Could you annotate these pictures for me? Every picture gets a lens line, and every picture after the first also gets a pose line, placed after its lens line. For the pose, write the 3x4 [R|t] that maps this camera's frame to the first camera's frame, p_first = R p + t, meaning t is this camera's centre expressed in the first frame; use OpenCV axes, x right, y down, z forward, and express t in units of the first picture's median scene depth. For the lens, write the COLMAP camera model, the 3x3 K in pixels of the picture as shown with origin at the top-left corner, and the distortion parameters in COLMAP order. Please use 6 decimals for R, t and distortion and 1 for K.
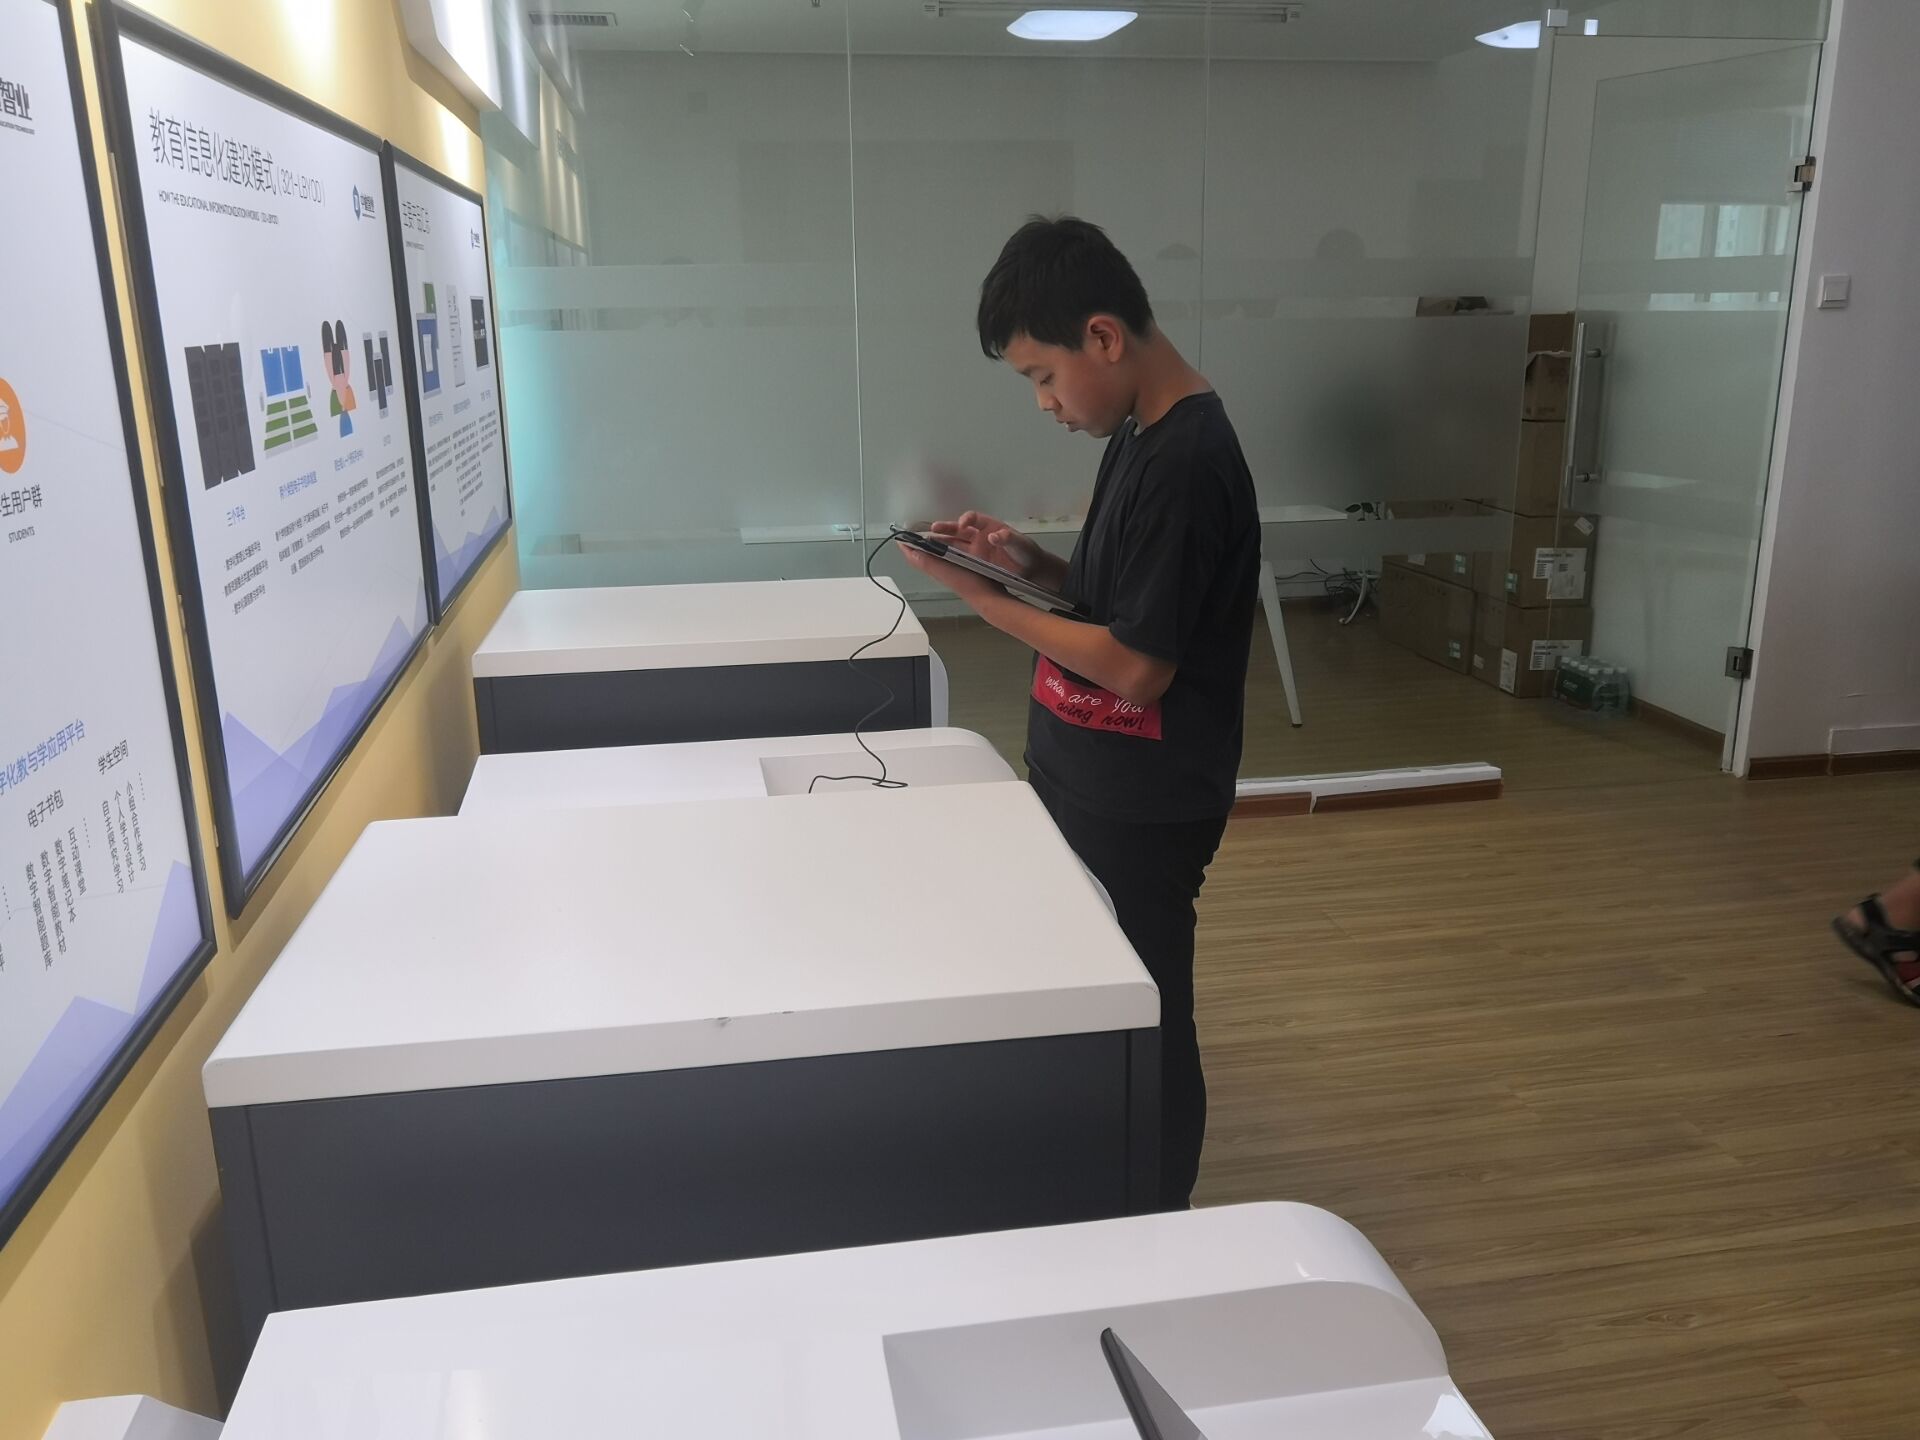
lens RADIAL K [[1520.5, 0, 960.0], [0, 1520.5, 720.0], [0, 0, 1]] dist [-0.003904, -0.002426]
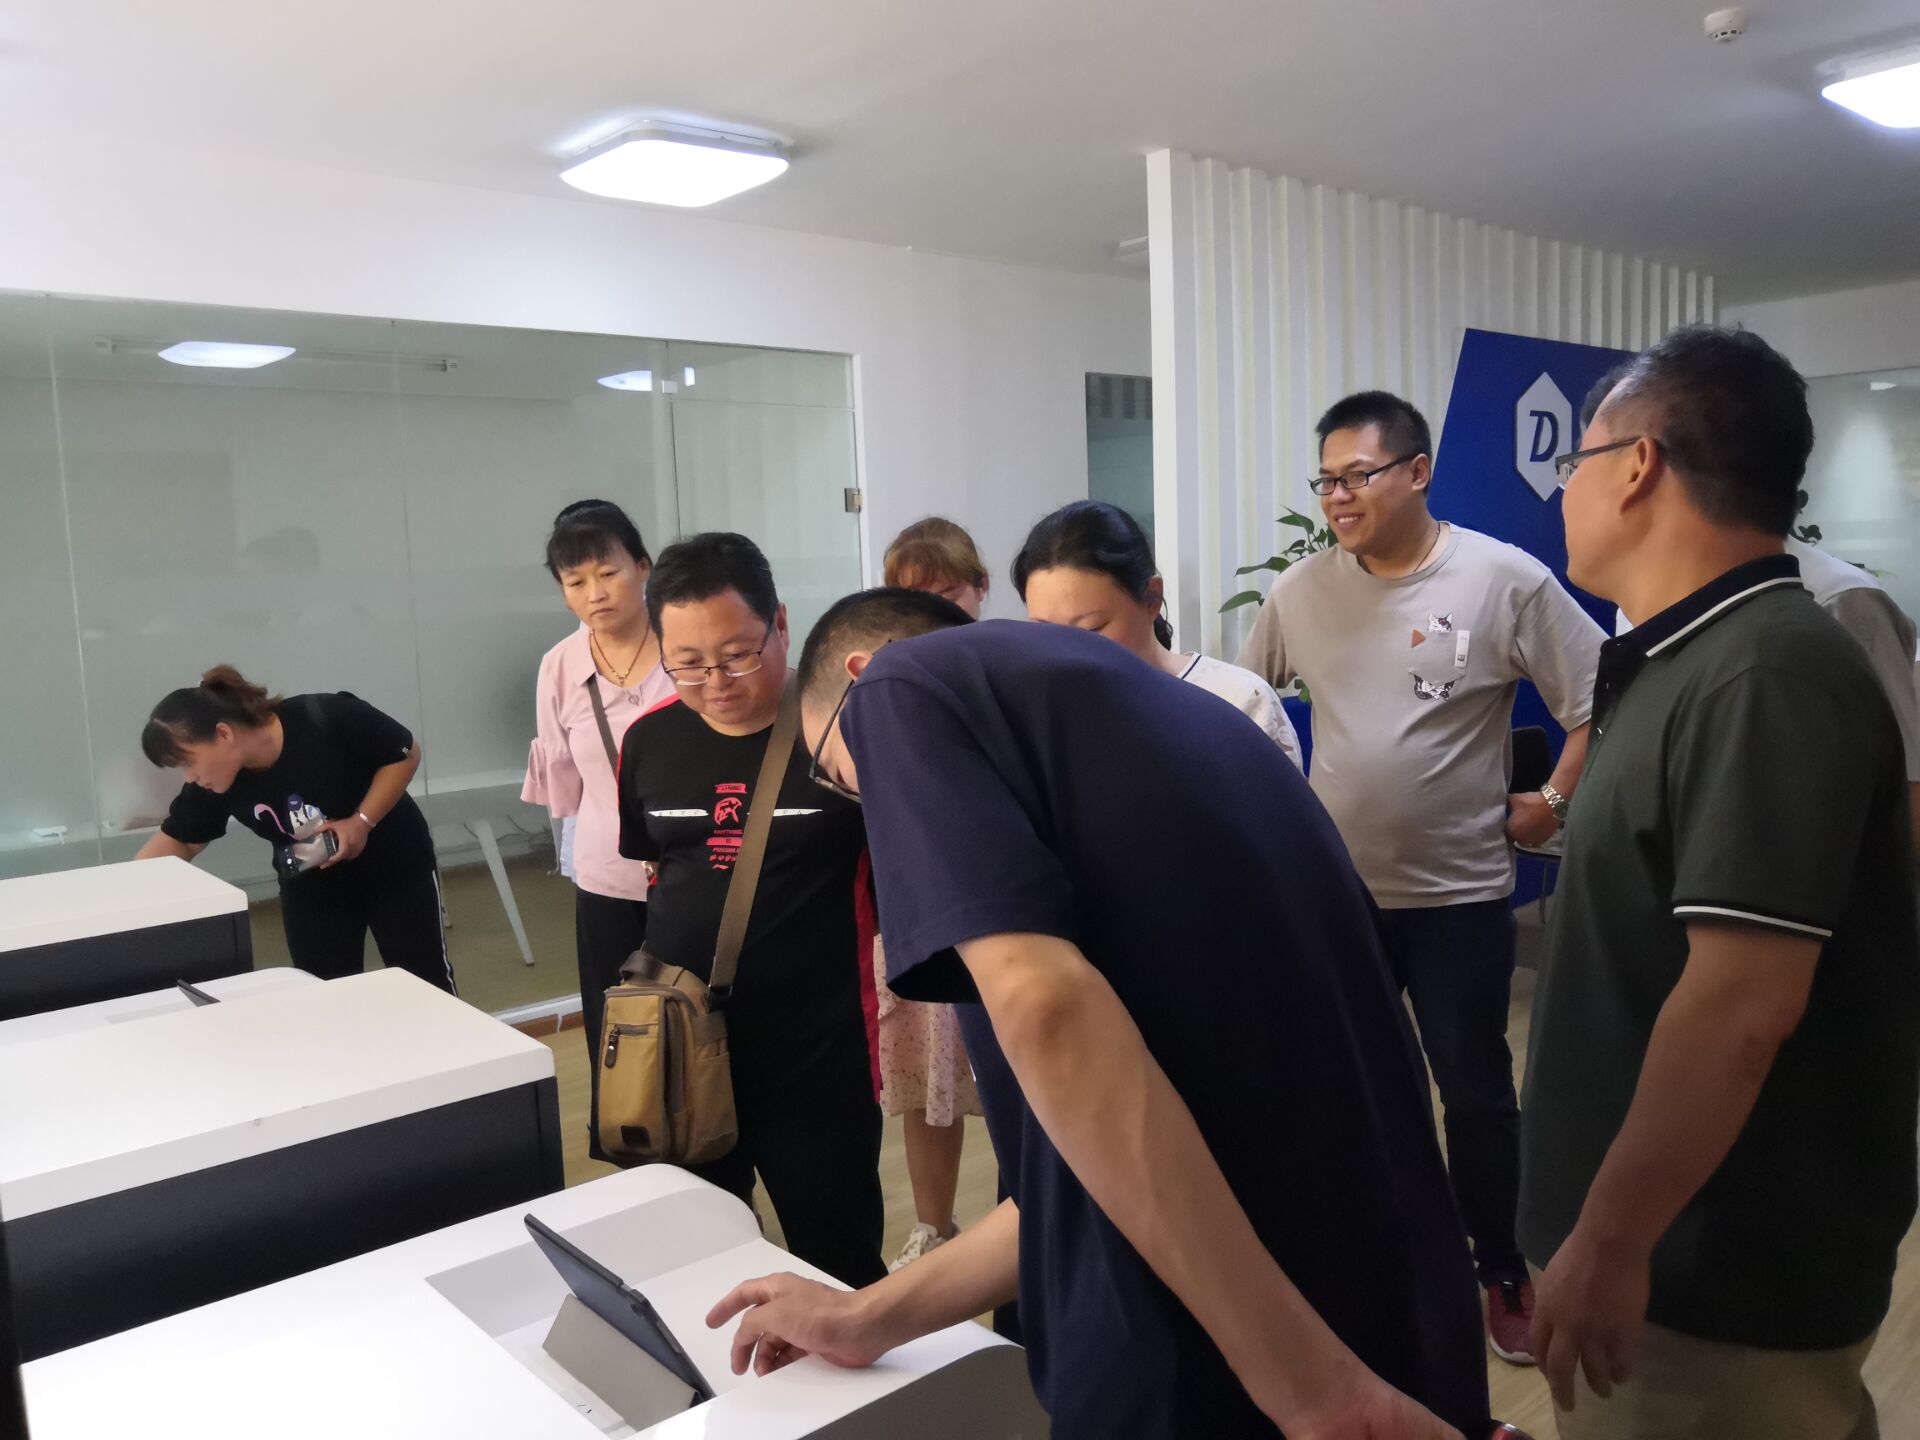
lens RADIAL K [[1520.5, 0, 960.0], [0, 1520.5, 720.0], [0, 0, 1]] dist [-0.003904, -0.002426]
pose [[0.854958, -0.073575, 0.513453, -0.071610], [0.165040, 0.977031, -0.134808, 0.031609], [-0.491741, 0.199995, 0.847463, -0.145912]]
